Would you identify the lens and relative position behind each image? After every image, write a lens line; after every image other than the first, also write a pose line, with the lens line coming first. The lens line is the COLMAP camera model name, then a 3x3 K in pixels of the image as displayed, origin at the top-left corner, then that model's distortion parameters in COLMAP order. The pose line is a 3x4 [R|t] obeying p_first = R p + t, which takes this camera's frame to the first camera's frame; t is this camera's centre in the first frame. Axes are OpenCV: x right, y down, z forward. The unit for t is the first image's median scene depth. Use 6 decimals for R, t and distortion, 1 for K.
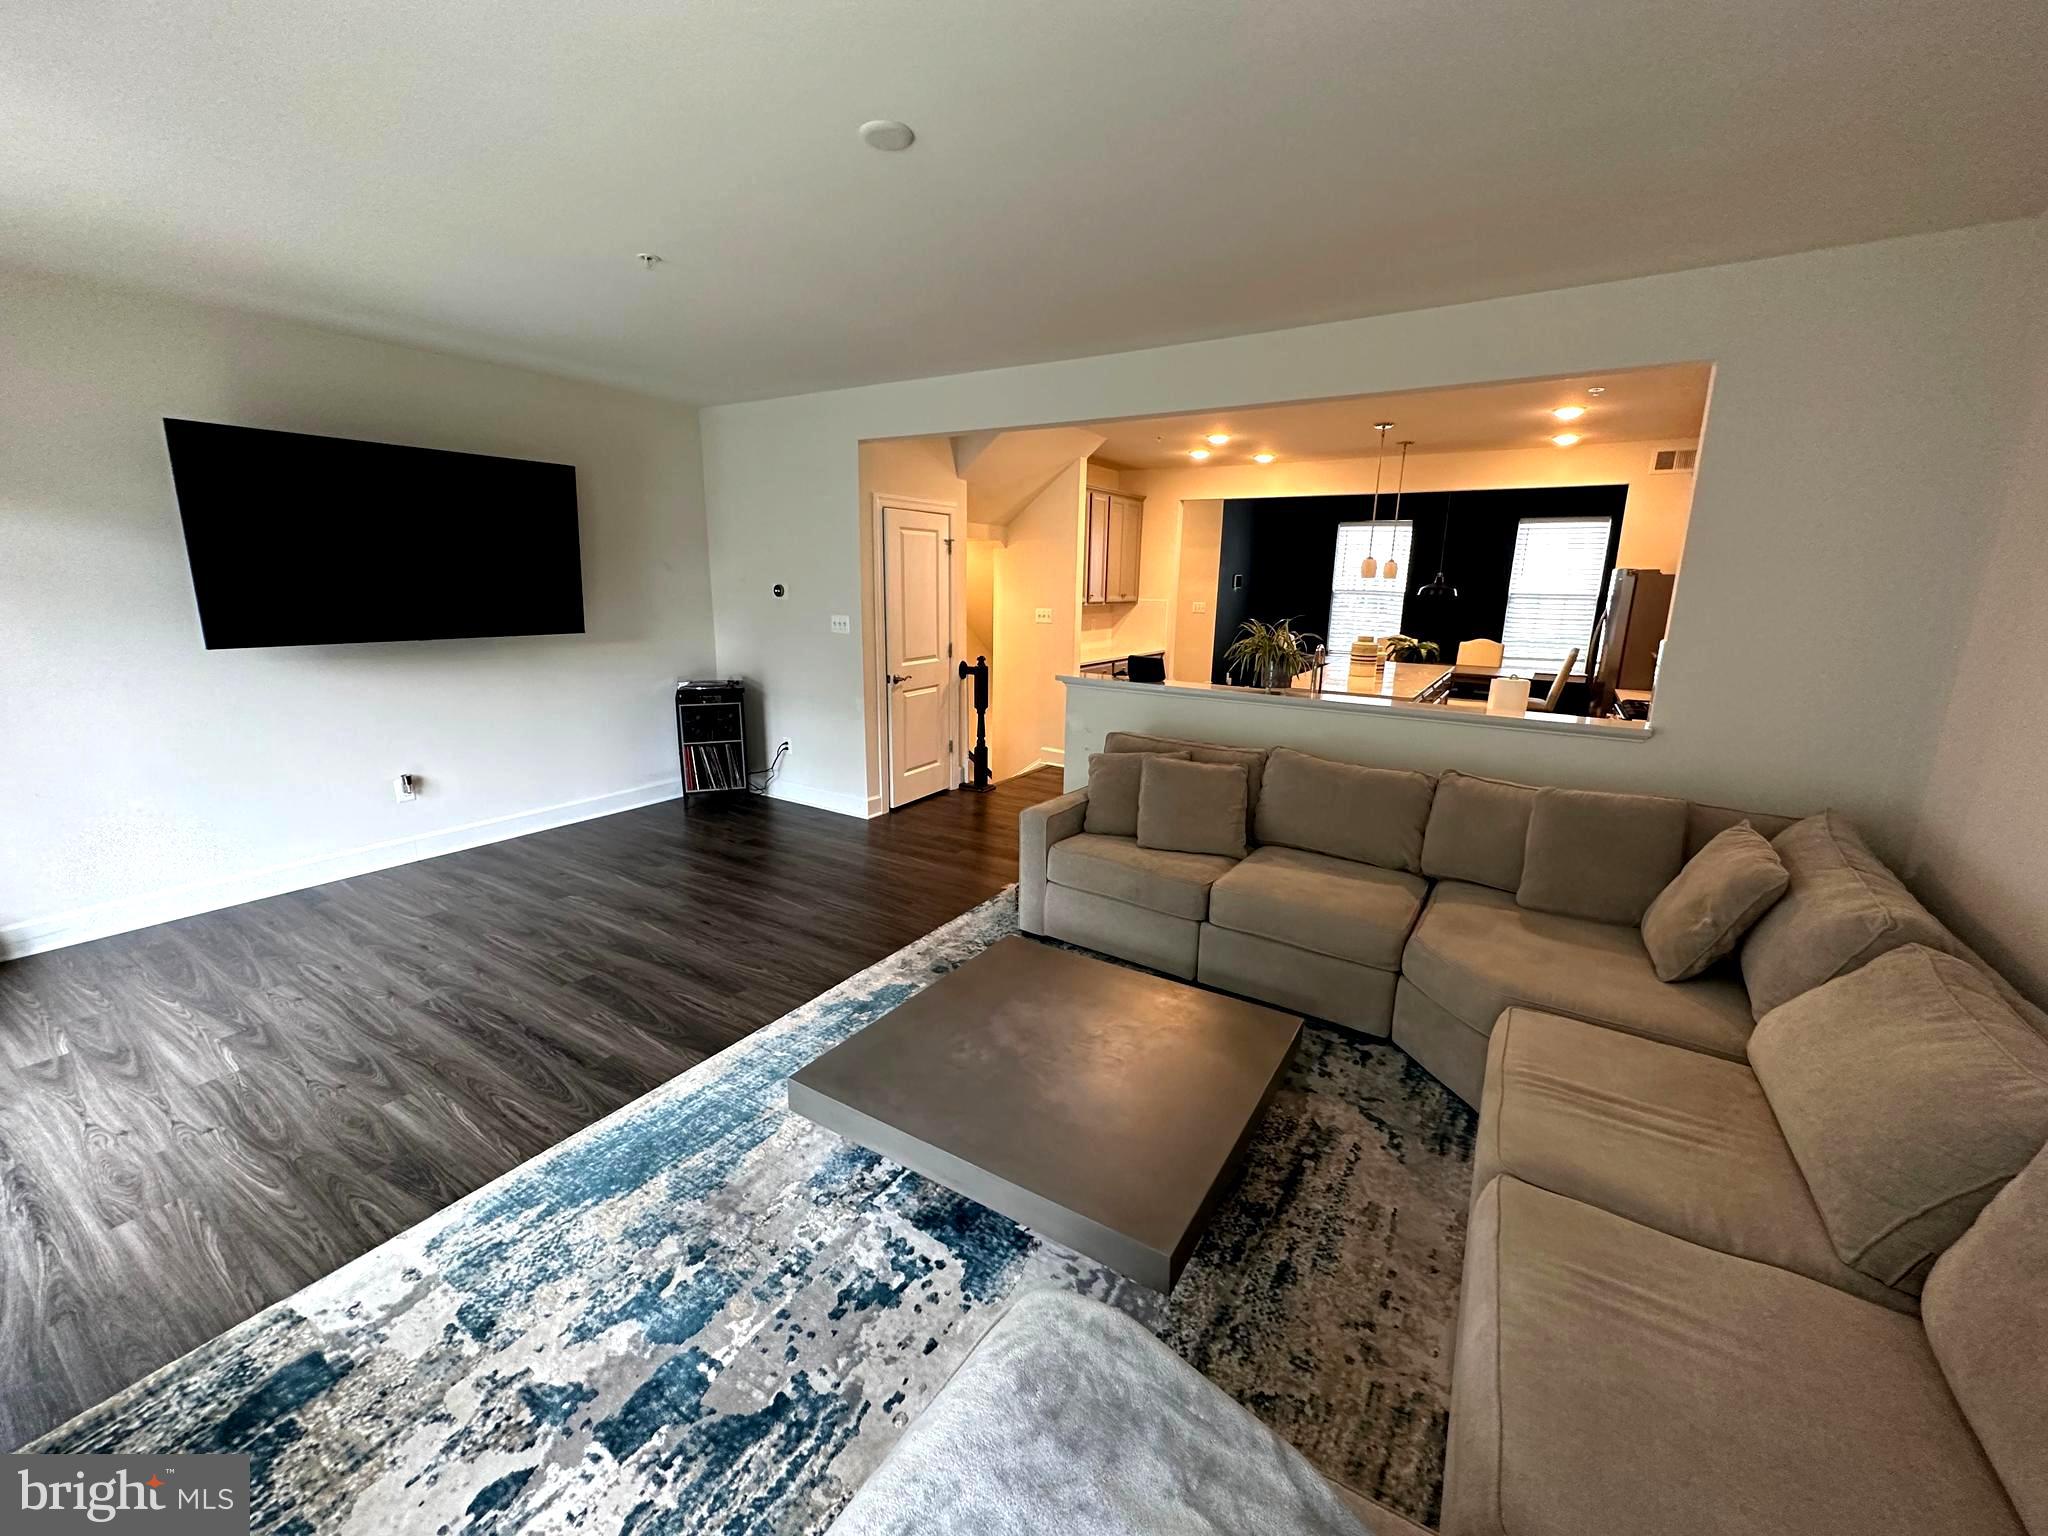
lens RADIAL K [[816.9, 0, 1024.0], [0, 816.9, 768.0], [0, 0, 1]] dist [-0.001373, 0.000150]
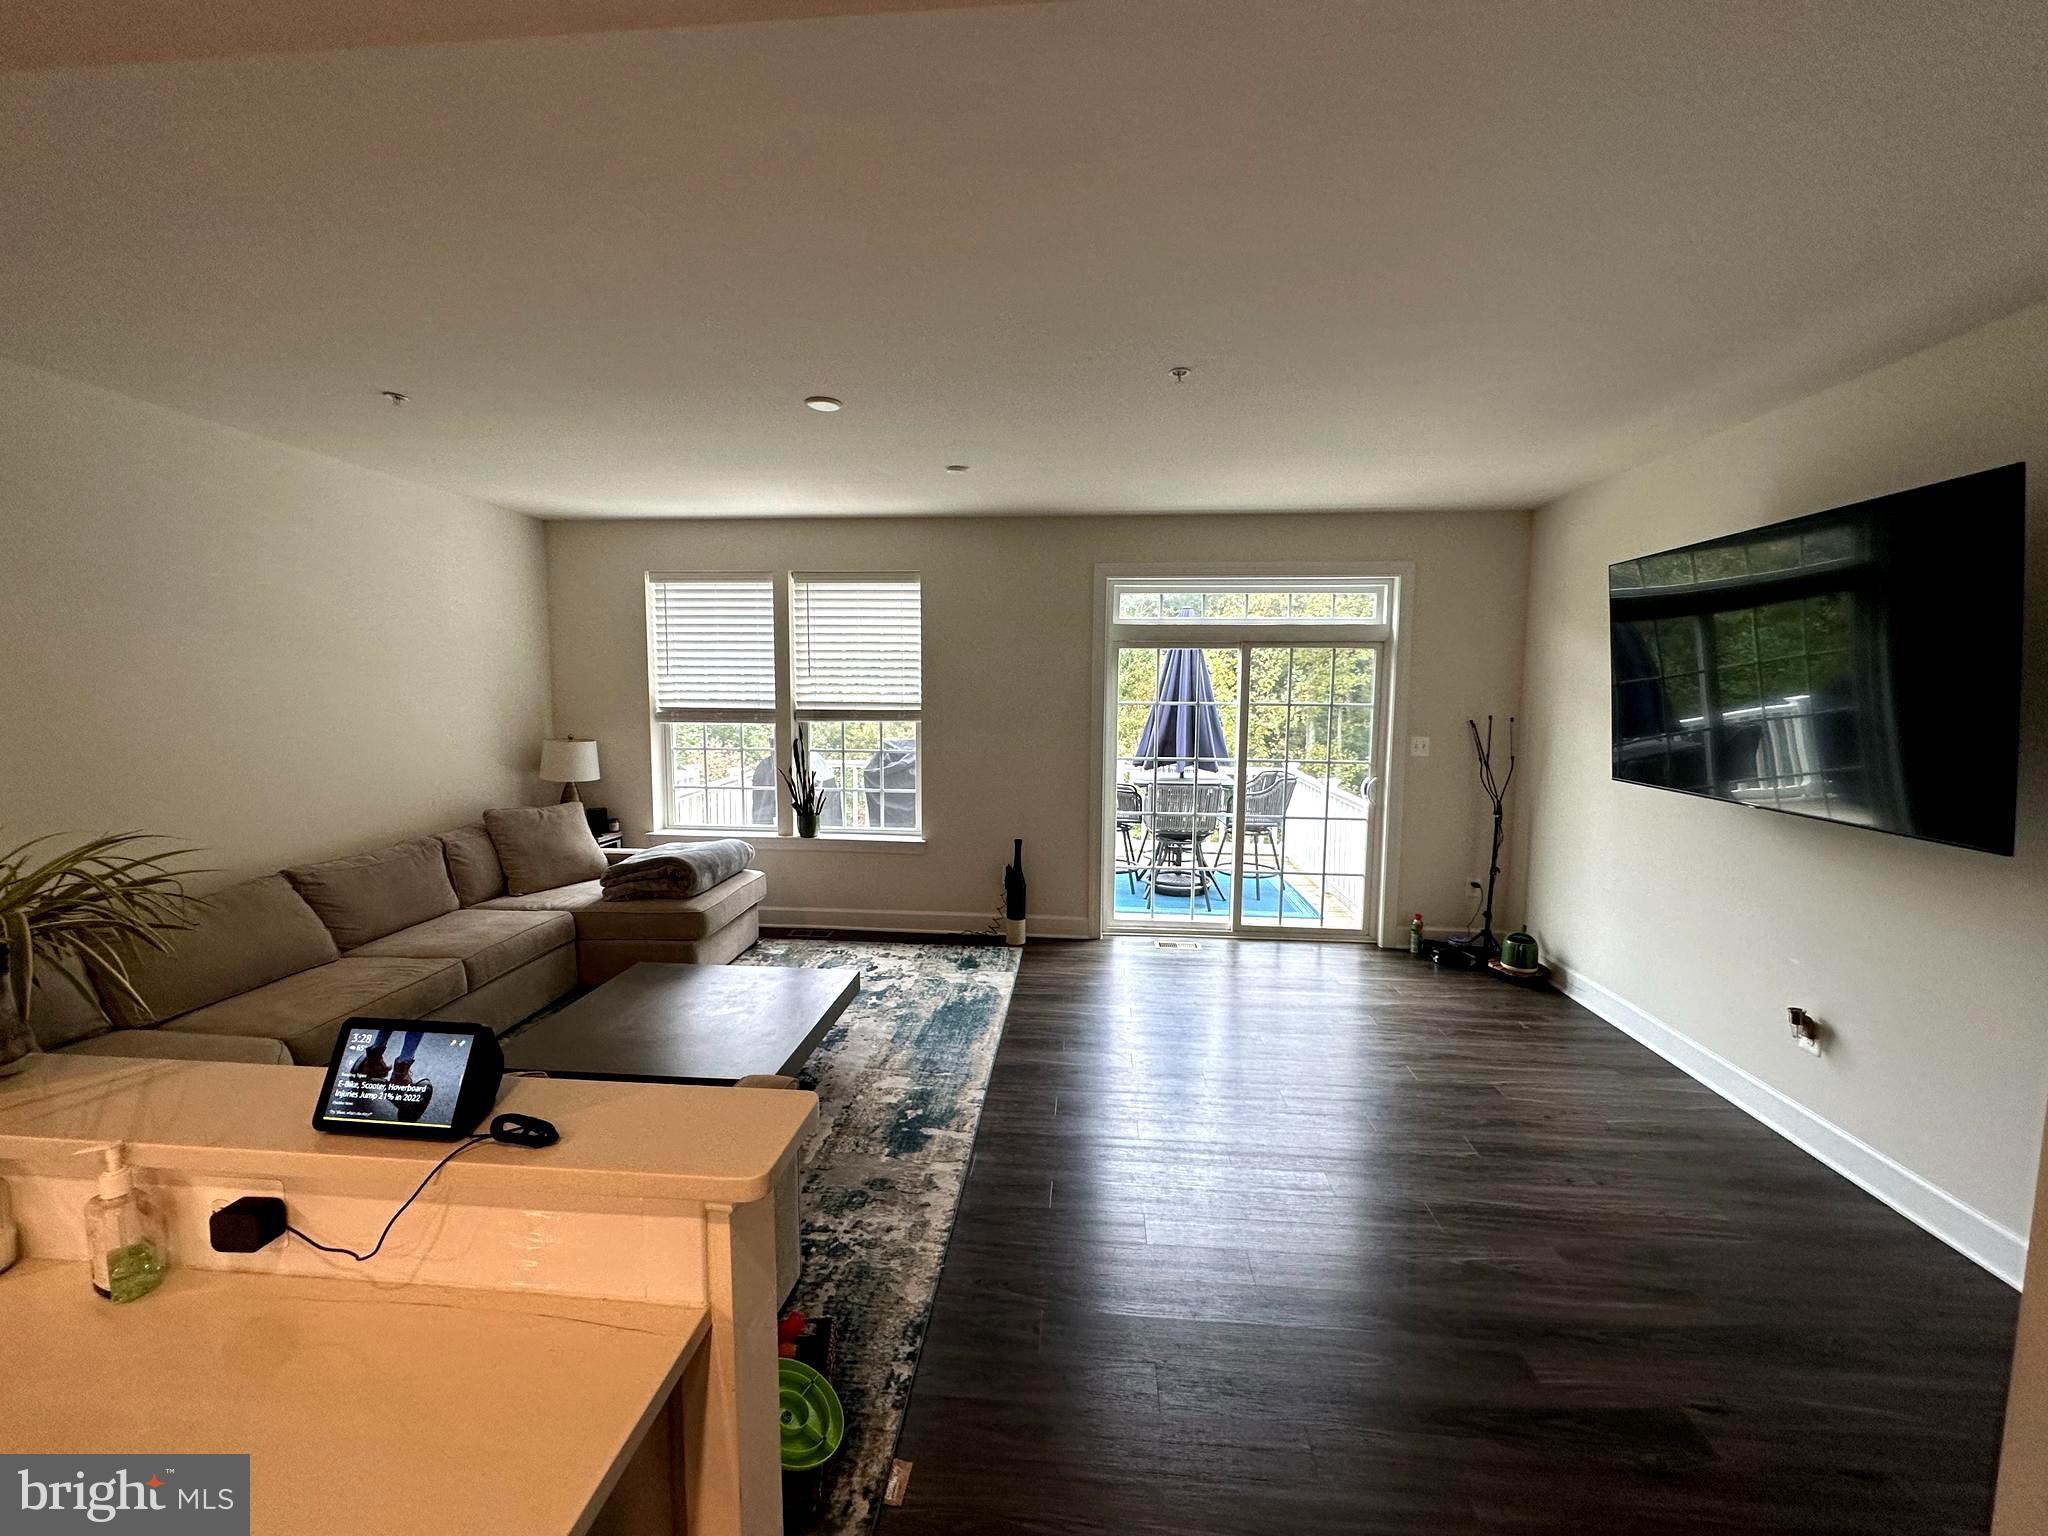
lens RADIAL K [[816.9, 0, 1024.0], [0, 816.9, 768.0], [0, 0, 1]] dist [-0.001373, 0.000150]
pose [[-0.888536, 0.024084, -0.458174, 0.203826], [-0.124803, 0.948279, 0.291877, -0.625880], [0.441506, 0.316524, -0.839574, 2.623101]]
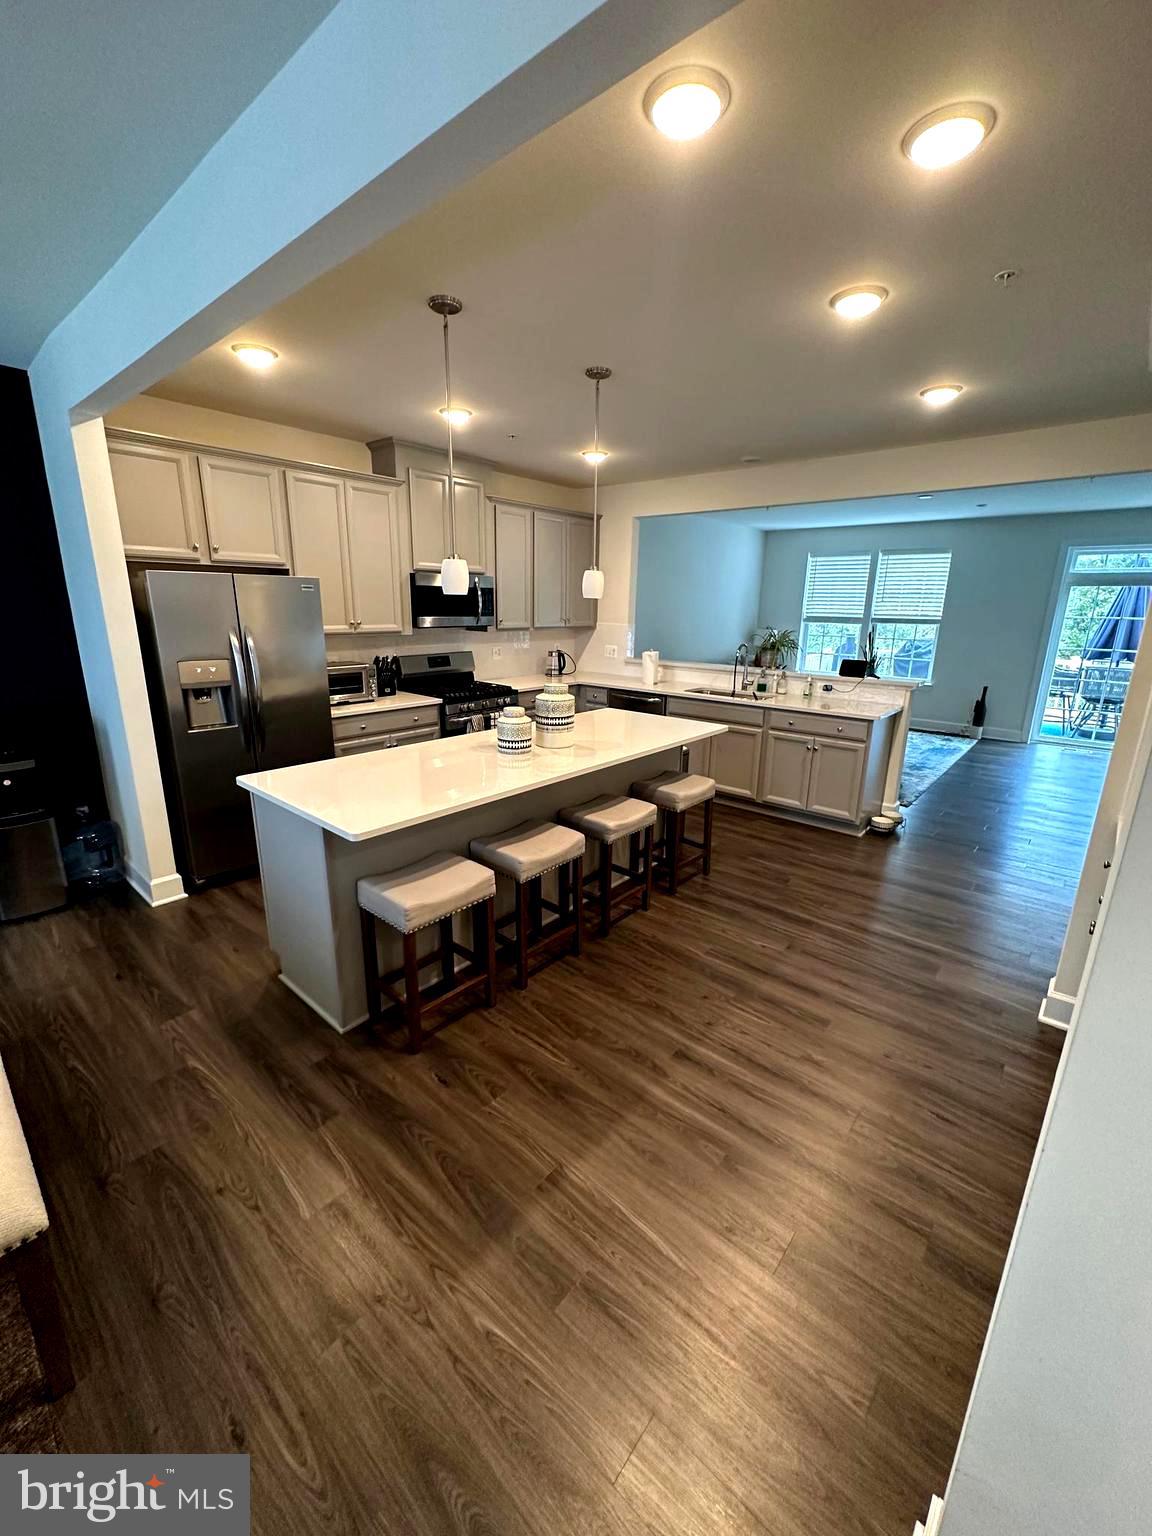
lens RADIAL K [[612.7, 0, 574.6], [0, 612.7, 766.9], [0, 0, 1]] dist [-0.001373, 0.000150]
pose [[-0.988079, -0.069047, 0.137599, 1.013349], [0.004151, 0.881509, 0.472148, -1.025471], [-0.153895, 0.467091, -0.870714, 4.451211]]
